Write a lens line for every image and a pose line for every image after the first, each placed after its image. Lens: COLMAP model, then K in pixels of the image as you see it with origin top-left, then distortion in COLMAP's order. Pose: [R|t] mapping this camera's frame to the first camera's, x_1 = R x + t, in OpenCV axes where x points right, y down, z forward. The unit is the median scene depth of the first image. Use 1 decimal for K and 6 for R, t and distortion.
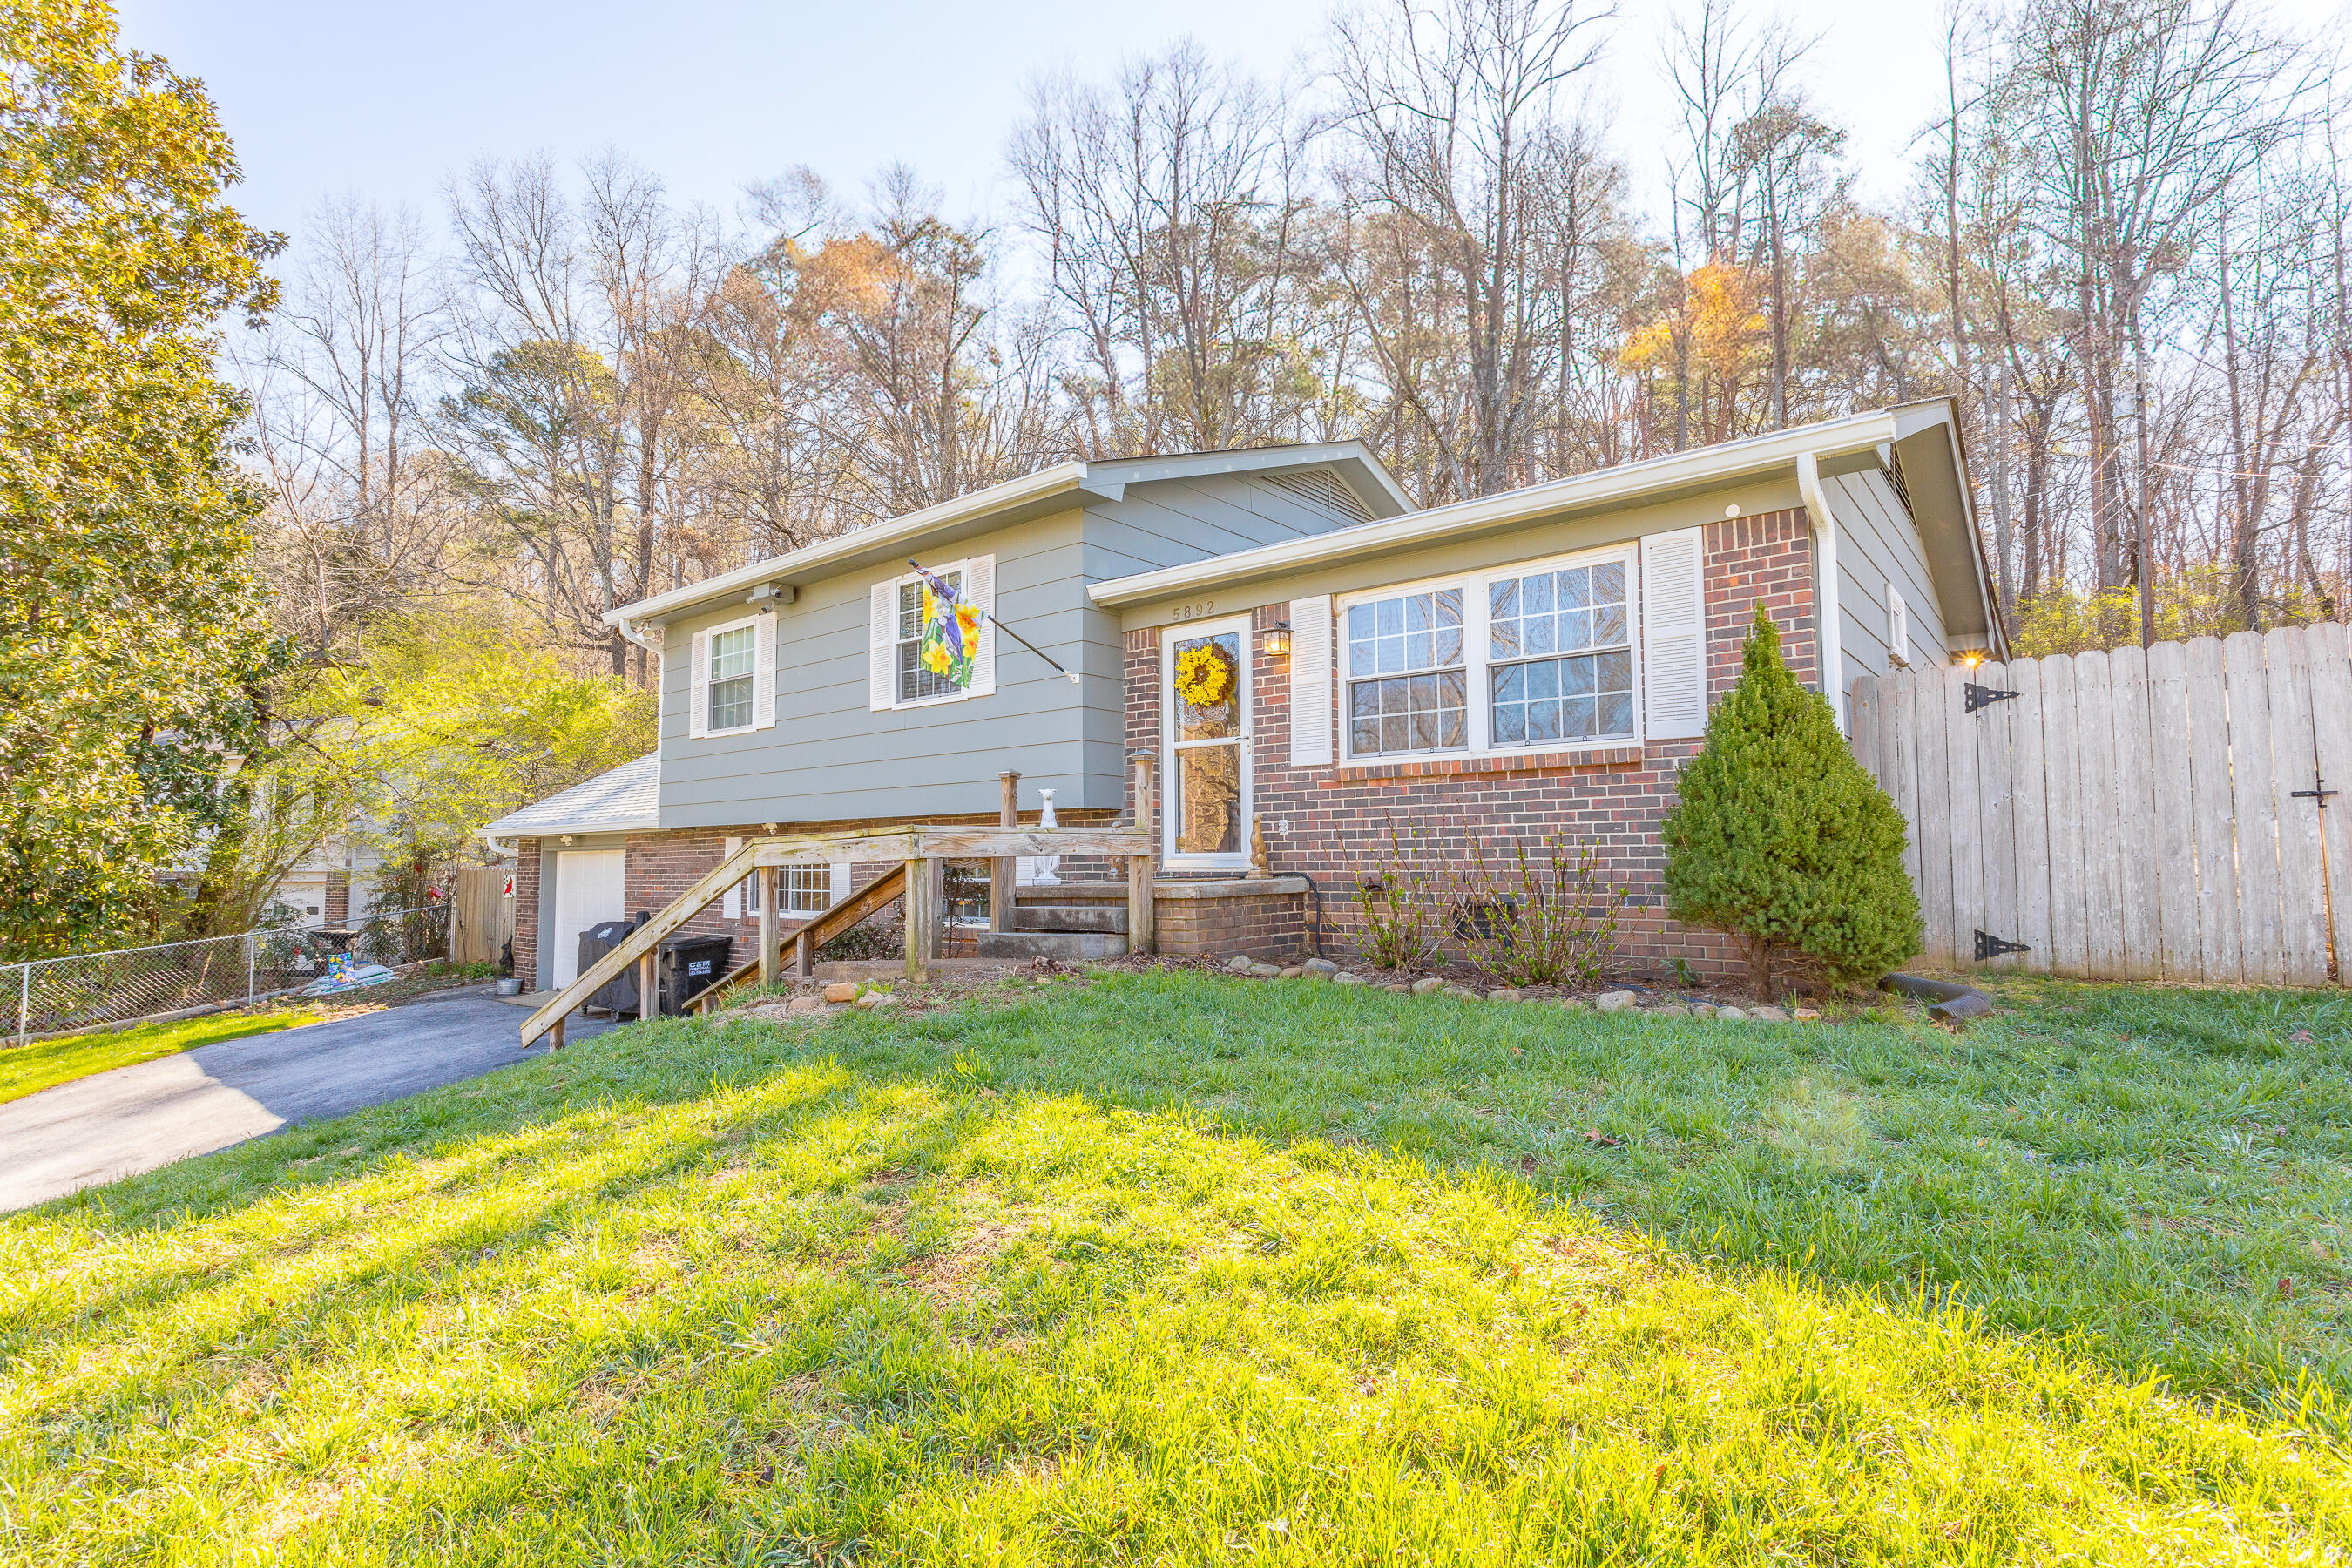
lens RADIAL K [[1108.9, 0, 1169.7], [0, 1108.9, 767.7], [0, 0, 1]] dist [-0.000918, 0.000340]
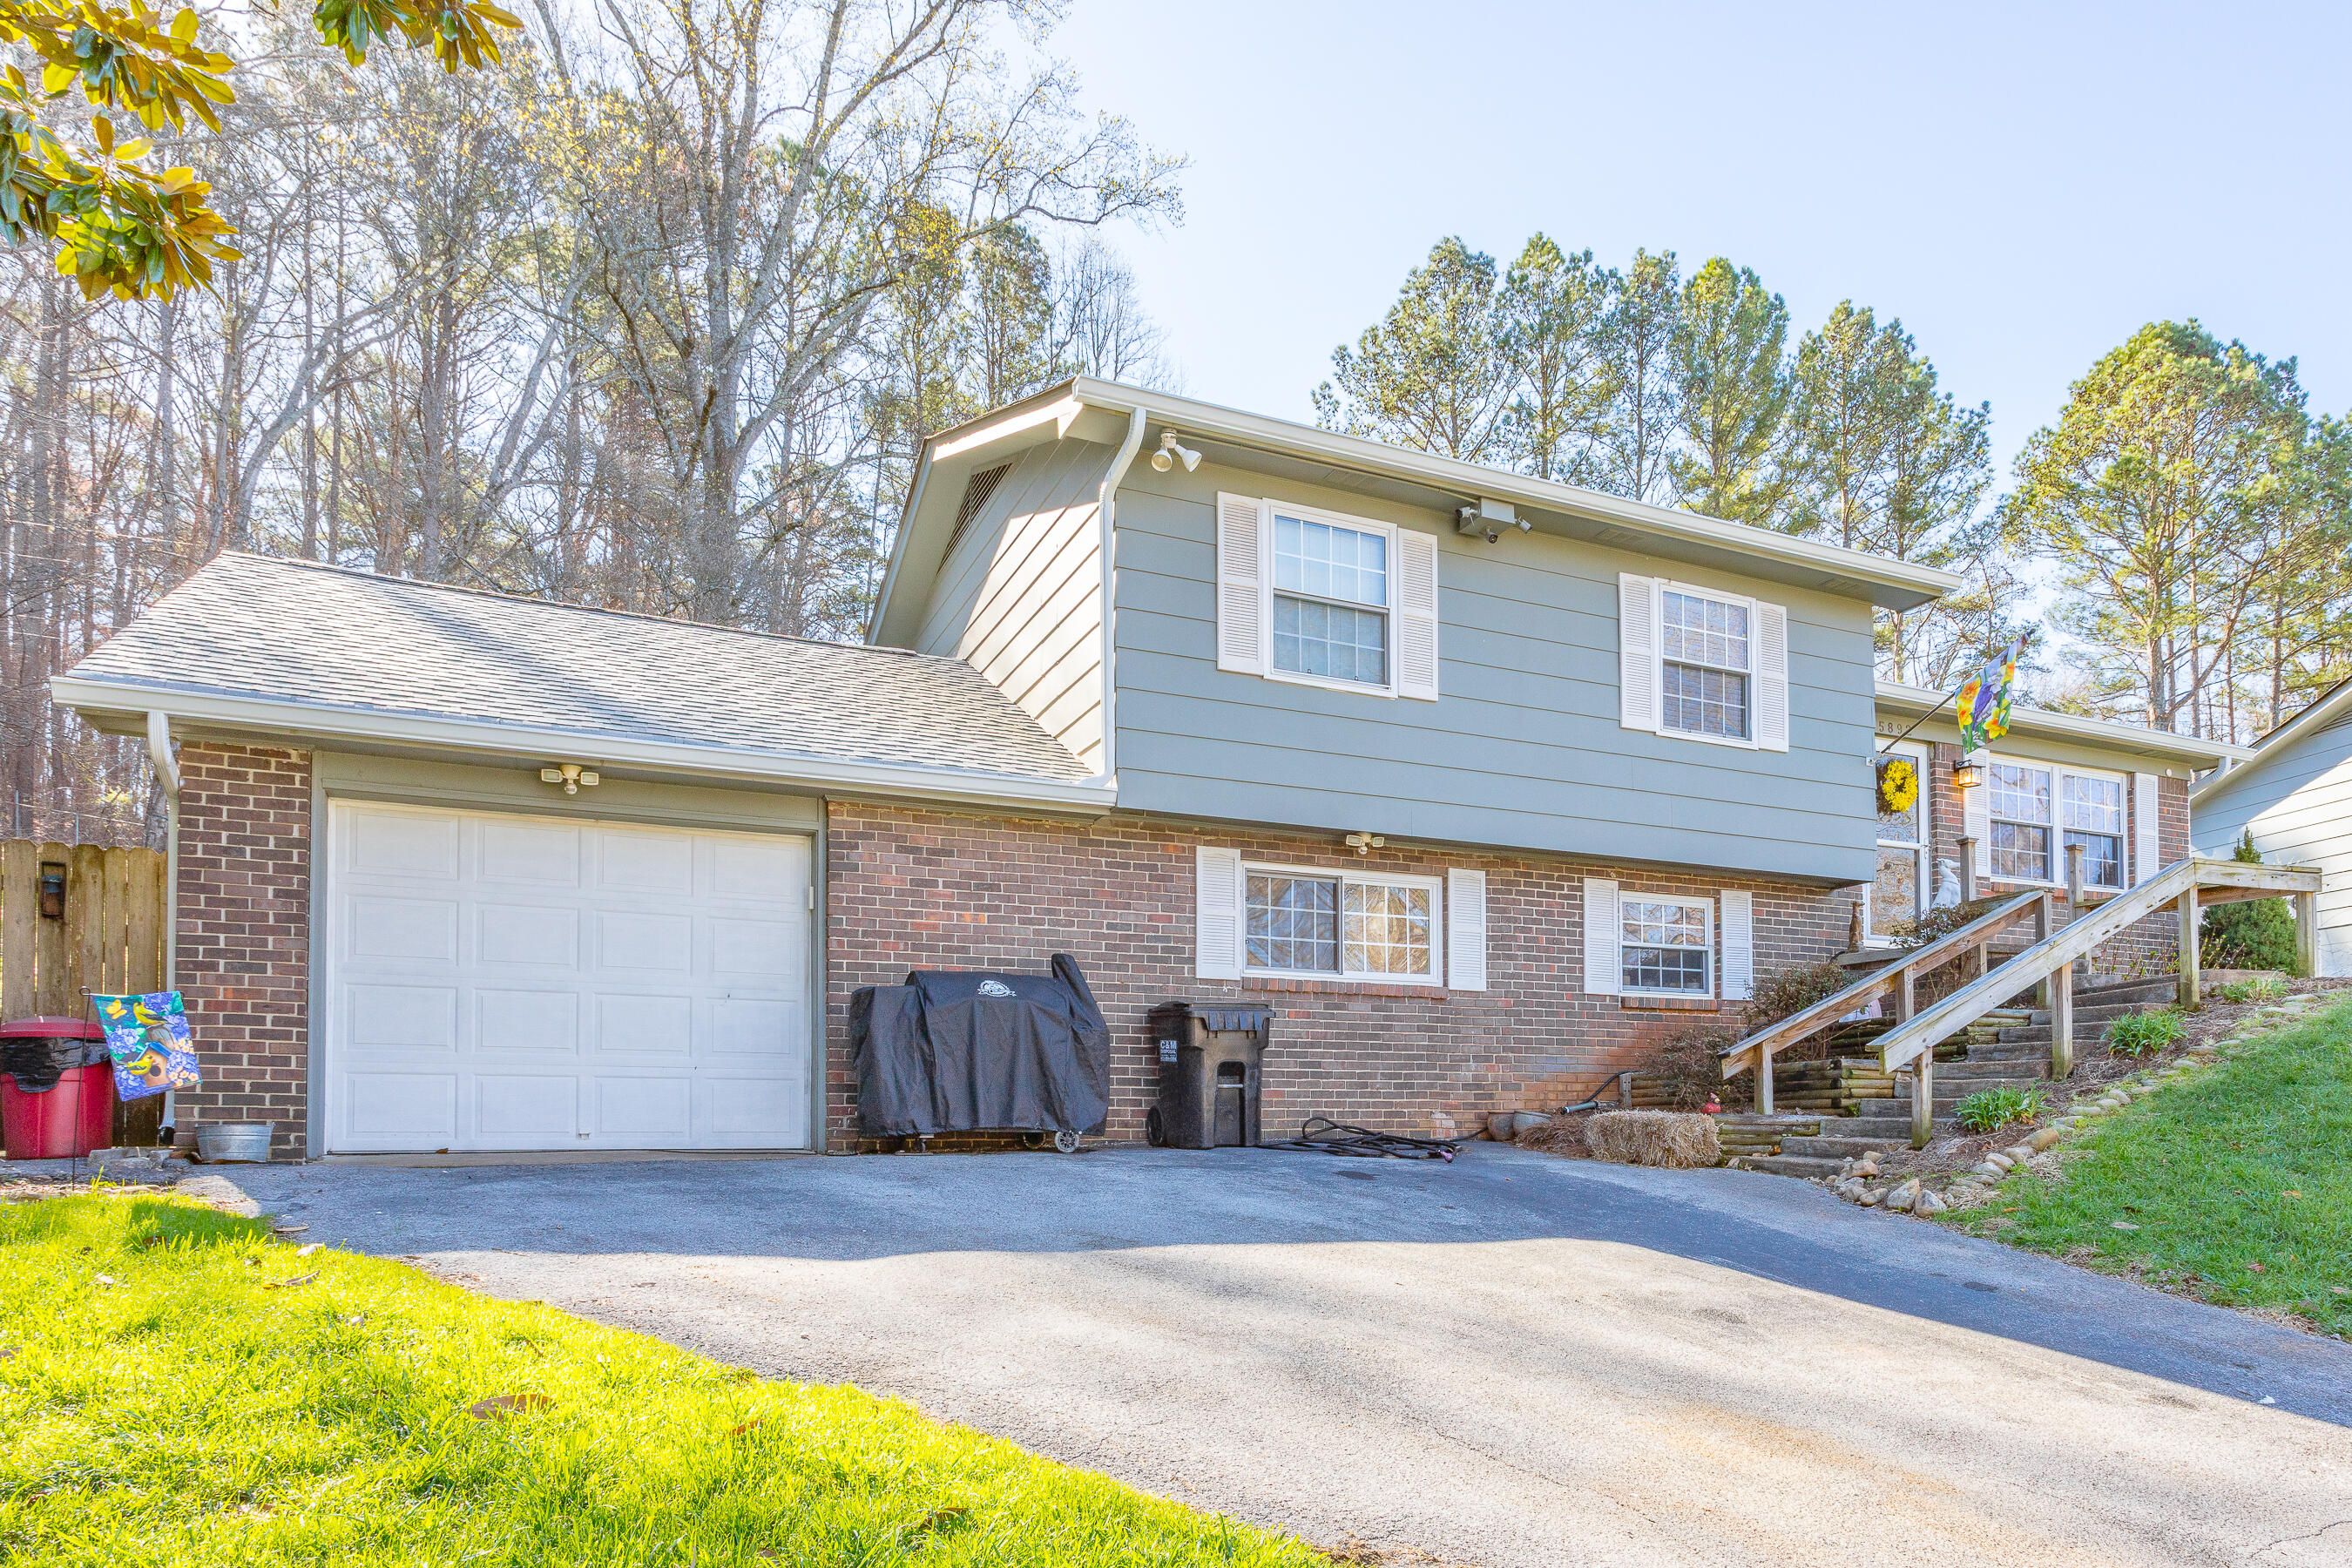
lens RADIAL K [[1108.9, 0, 1169.7], [0, 1108.9, 767.7], [0, 0, 1]] dist [-0.000918, 0.000340]
pose [[0.522948, 0.154078, 0.838323, -1.116743], [-0.149742, 0.984837, -0.087597, 0.097175], [-0.839108, -0.079723, 0.538091, 0.843092]]
